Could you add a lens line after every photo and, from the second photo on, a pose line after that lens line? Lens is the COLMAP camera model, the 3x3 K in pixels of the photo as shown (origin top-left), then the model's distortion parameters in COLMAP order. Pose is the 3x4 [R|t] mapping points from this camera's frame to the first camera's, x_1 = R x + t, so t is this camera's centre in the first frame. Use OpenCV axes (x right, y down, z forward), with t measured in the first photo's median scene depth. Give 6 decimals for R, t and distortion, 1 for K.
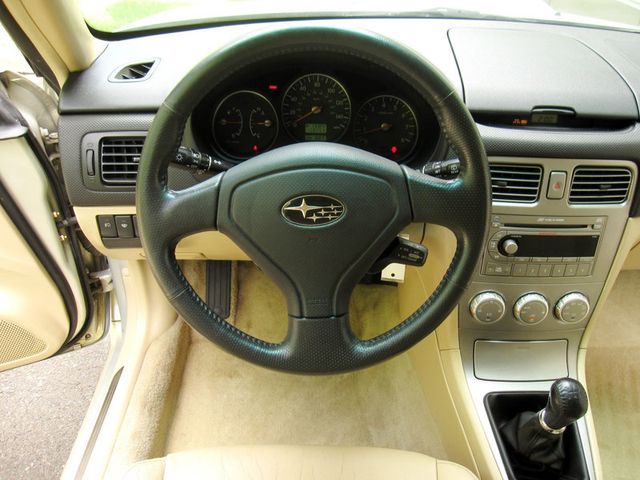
lens RADIAL K [[536.9, 0, 319.9], [0, 536.9, 233.7], [0, 0, 1]] dist [-0.059621, 0.002281]
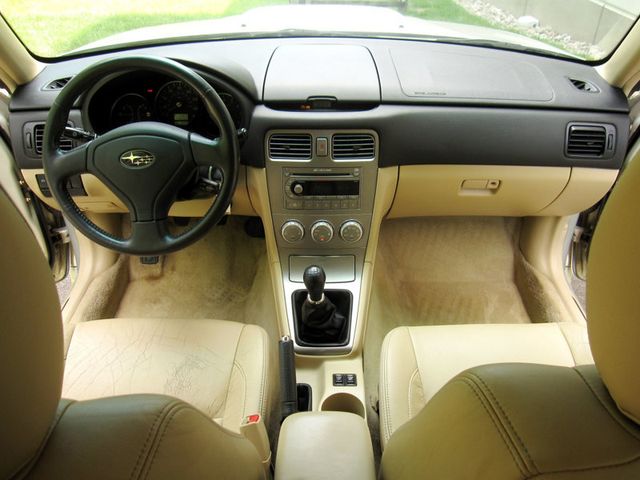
lens RADIAL K [[543.3, 0, 320.0], [0, 543.3, 240.0], [0, 0, 1]] dist [-0.039773, 0.003736]
pose [[0.999036, -0.018894, -0.039613, 0.484126], [0.018996, 0.999817, 0.002217, 0.171739], [0.039564, -0.002967, 0.999213, -0.567454]]
